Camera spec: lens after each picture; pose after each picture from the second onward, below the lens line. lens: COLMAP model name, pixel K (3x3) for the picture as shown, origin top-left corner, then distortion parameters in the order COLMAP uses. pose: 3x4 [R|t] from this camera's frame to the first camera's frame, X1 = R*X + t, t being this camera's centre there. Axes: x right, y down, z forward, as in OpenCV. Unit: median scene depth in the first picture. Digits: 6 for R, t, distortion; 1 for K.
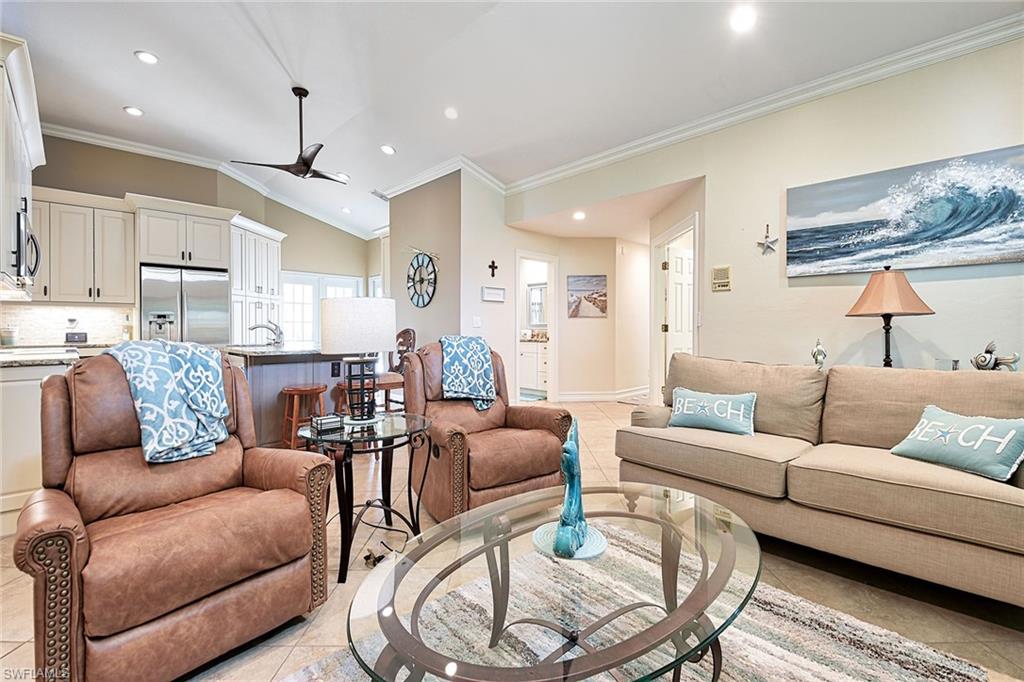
lens RADIAL K [[464.5, 0, 480.4], [0, 464.5, 334.2], [0, 0, 1]] dist [-0.023205, -0.001230]
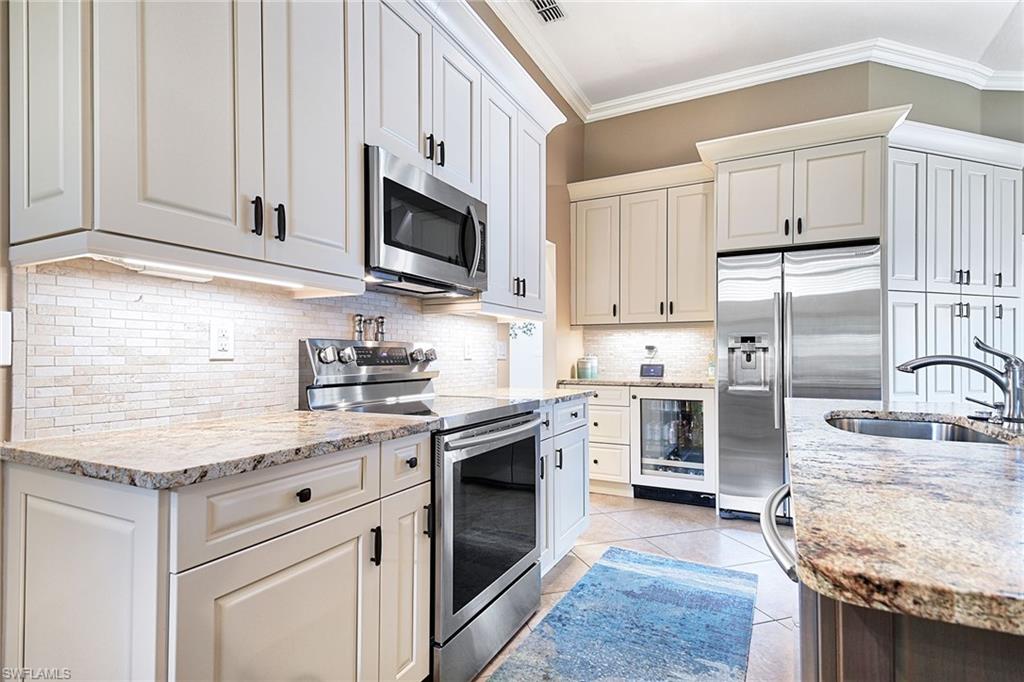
lens RADIAL K [[508.9, 0, 506.1], [0, 508.9, 361.0], [0, 0, 1]] dist [0.023424, -0.000470]
pose [[0.377623, 0.009858, -0.925907, -0.300874], [-0.011341, 0.999918, 0.006020, -0.016566], [0.925890, 0.008228, 0.377704, 0.678796]]
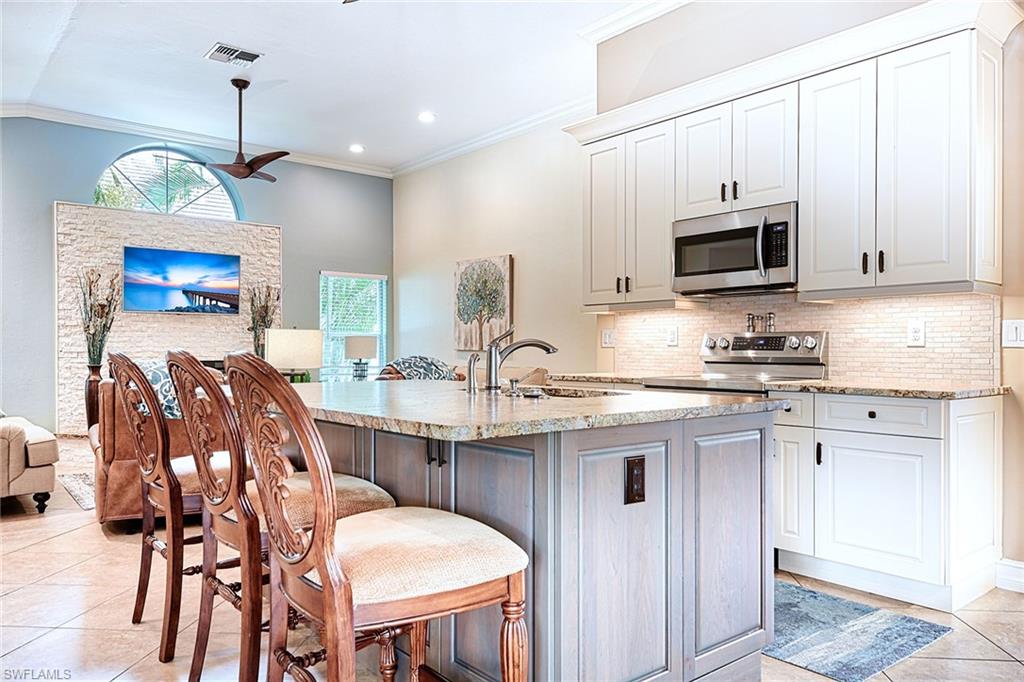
lens RADIAL K [[739.3, 0, 559.6], [0, 739.3, 354.0], [0, 0, 1]] dist [0.023521, -0.011776]
pose [[-0.998893, 0.001069, -0.047038, -0.454865], [0.000249, 0.999848, 0.017441, -0.018935], [0.047049, 0.017410, -0.998741, 1.469607]]
